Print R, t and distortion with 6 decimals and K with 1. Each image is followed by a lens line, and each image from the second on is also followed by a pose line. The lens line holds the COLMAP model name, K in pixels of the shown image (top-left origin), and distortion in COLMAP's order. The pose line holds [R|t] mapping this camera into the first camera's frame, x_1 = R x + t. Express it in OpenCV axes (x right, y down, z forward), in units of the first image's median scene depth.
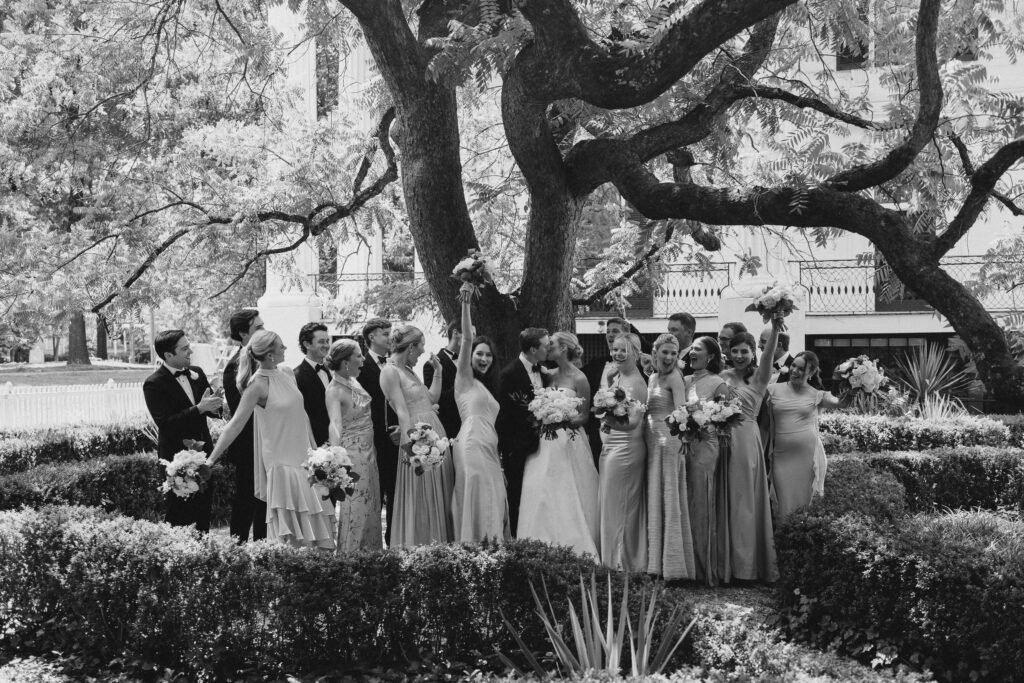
lens RADIAL K [[917.6, 0, 512.0], [0, 917.6, 341.5], [0, 0, 1]] dist [-0.012541, -0.001275]
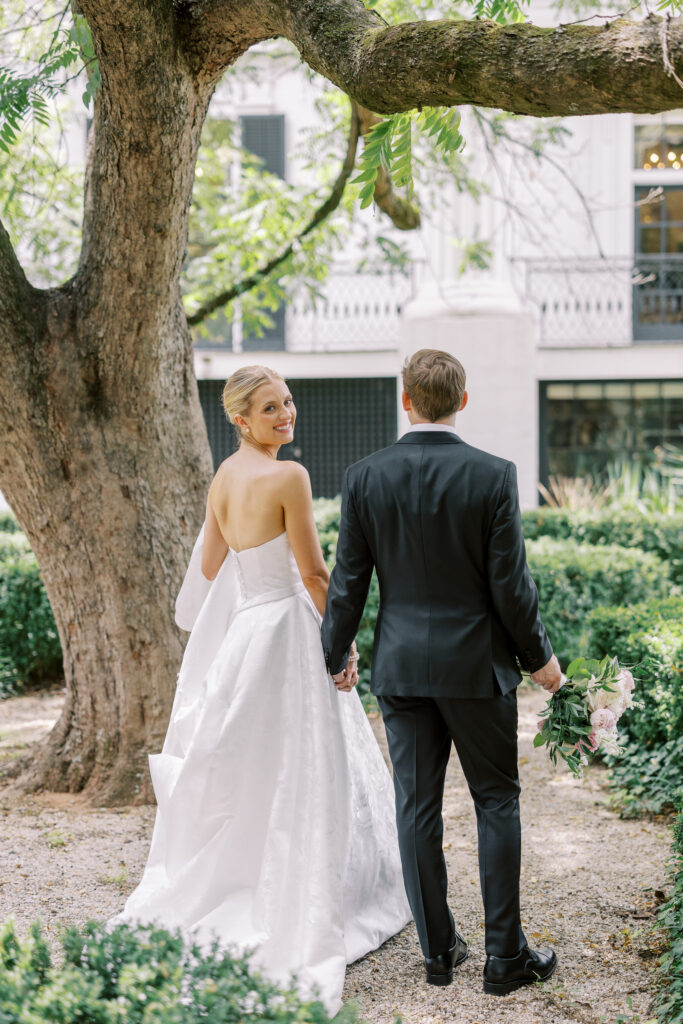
lens RADIAL K [[1161.8, 0, 341.5], [0, 1161.8, 512.0], [0, 0, 1]] dist [-0.005493, -0.013552]
pose [[0.970212, -0.025273, 0.240935, -0.004214], [-0.000143, 0.994484, 0.104891, 0.000267], [-0.242257, -0.101801, 0.964857, 0.280932]]
